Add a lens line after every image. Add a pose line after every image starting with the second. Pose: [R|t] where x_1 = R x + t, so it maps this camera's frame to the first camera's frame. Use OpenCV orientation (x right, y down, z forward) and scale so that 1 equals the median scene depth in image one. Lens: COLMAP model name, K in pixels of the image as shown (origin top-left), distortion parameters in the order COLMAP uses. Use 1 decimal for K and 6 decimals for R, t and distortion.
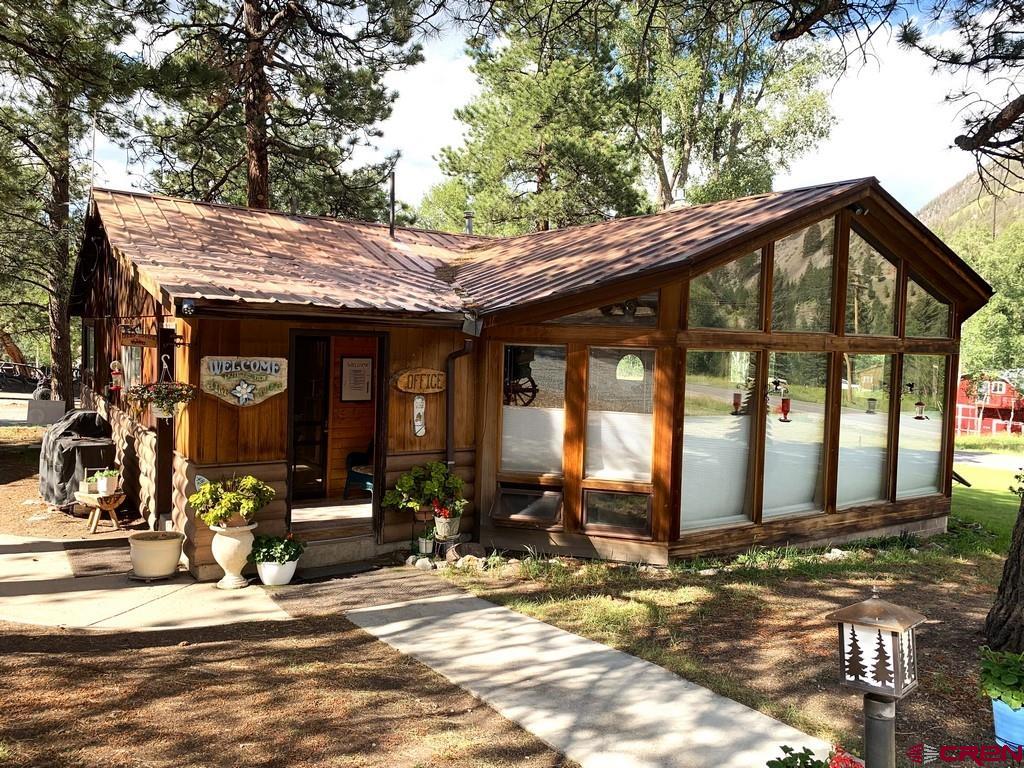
lens RADIAL K [[776.5, 0, 510.8], [0, 776.5, 377.4], [0, 0, 1]] dist [0.013406, 0.017337]
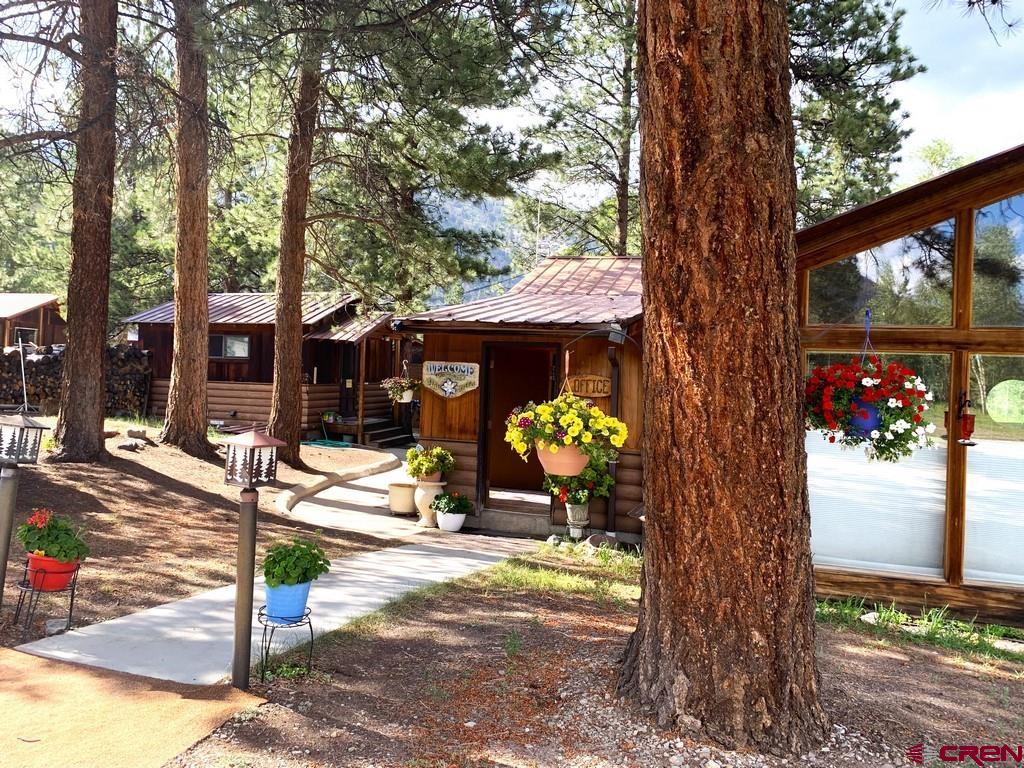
lens RADIAL K [[776.5, 0, 512.1], [0, 776.5, 380.9], [0, 0, 1]] dist [0.013406, 0.017337]
pose [[0.627265, -0.003104, -0.778800, 0.773980], [-0.057285, 0.997099, -0.050112, 0.067843], [0.776696, 0.076047, 0.625268, 0.223817]]
